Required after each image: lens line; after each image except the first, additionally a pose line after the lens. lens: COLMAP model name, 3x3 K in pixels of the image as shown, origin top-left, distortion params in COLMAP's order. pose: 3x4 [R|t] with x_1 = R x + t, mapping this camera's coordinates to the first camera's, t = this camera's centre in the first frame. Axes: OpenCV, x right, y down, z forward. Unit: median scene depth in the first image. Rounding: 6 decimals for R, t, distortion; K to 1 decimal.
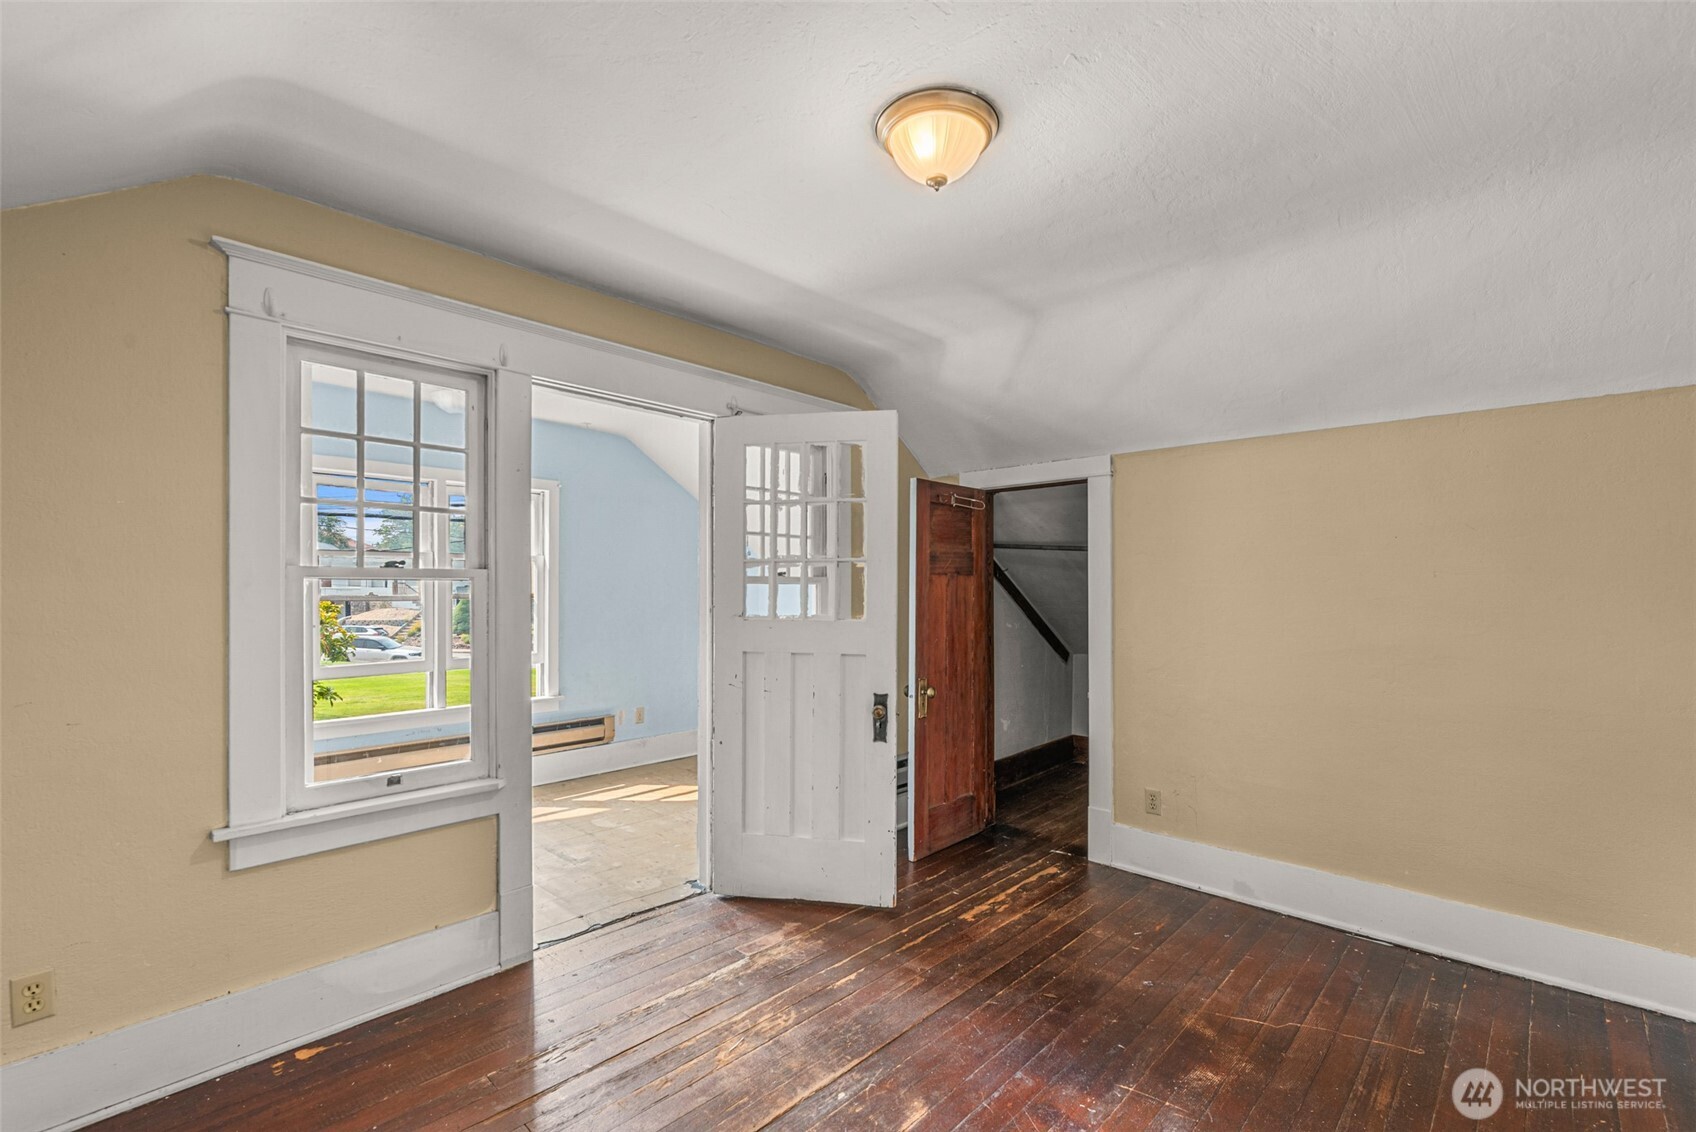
lens RADIAL K [[746.0, 0, 874.3], [0, 746.0, 591.2], [0, 0, 1]] dist [0.005858, -0.002127]
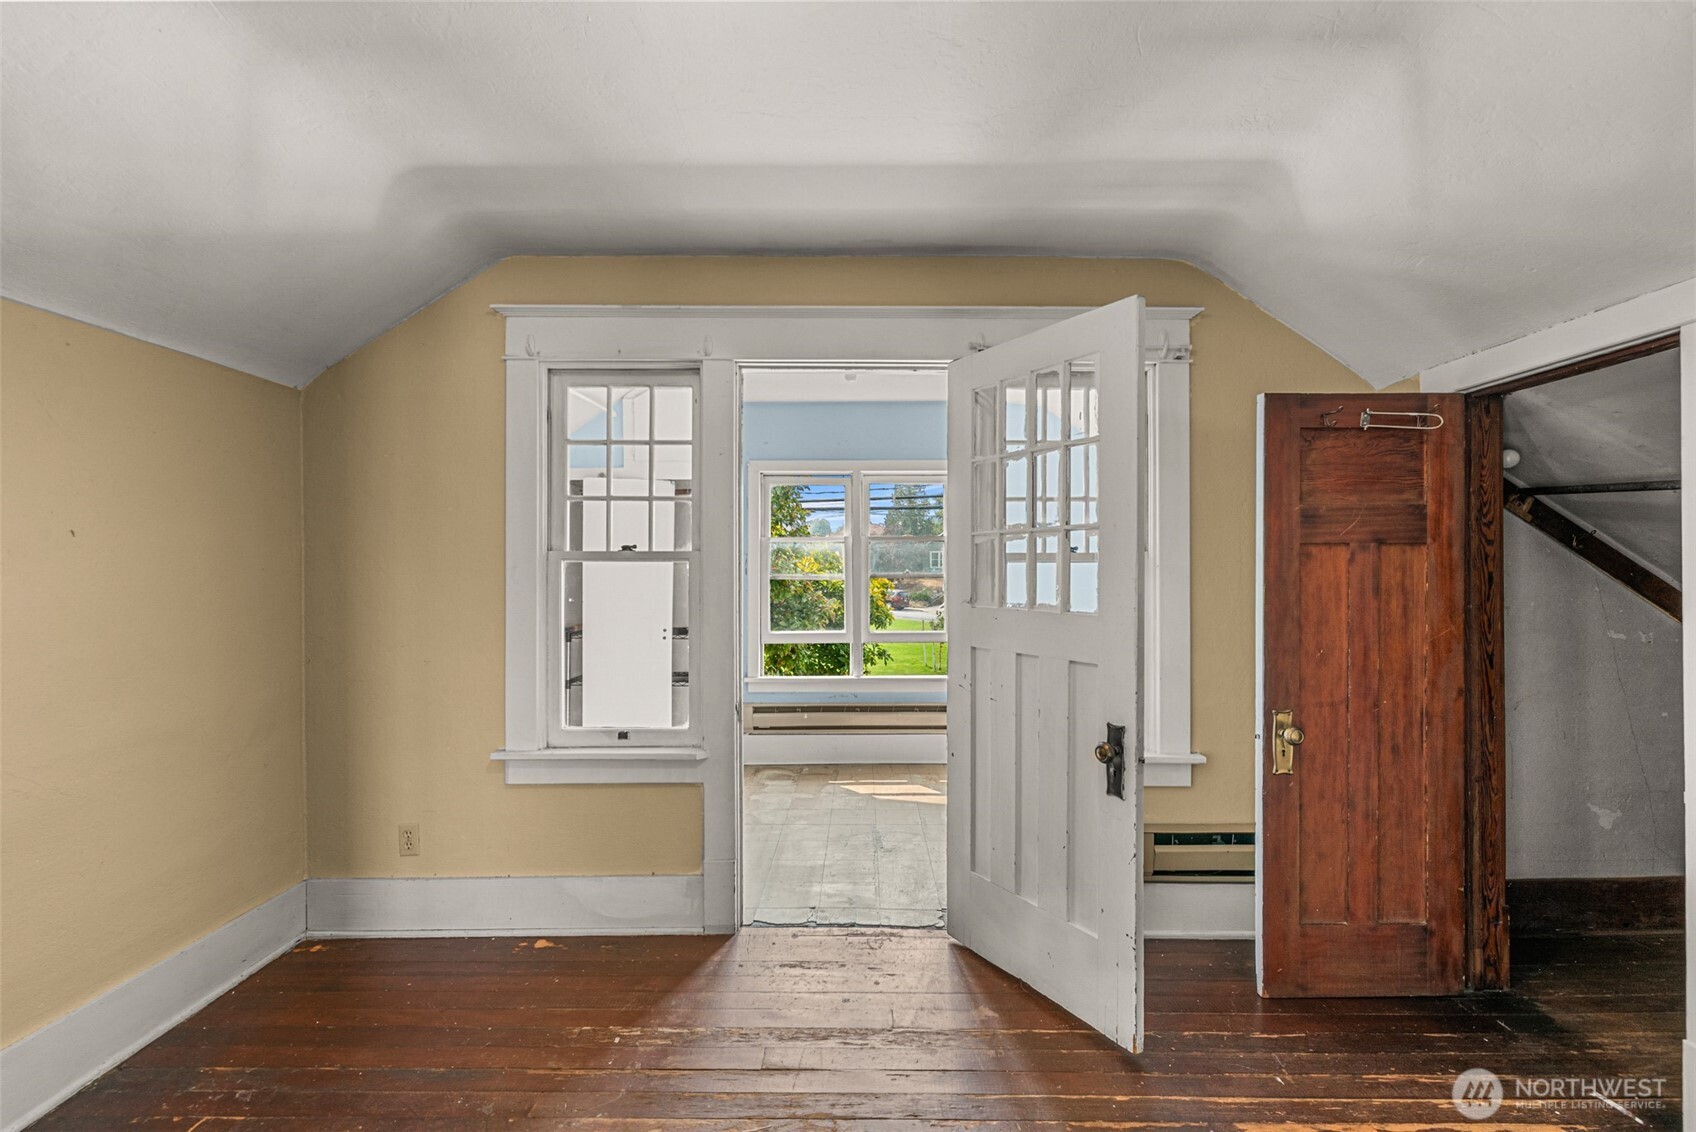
lens RADIAL K [[746.0, 0, 847.8], [0, 746.0, 570.4], [0, 0, 1]] dist [0.005858, -0.002127]
pose [[0.672916, -0.000065, -0.739719, 0.286399], [-0.000652, 1.000000, -0.000680, -0.000724], [0.739719, 0.000940, 0.672916, 0.310065]]
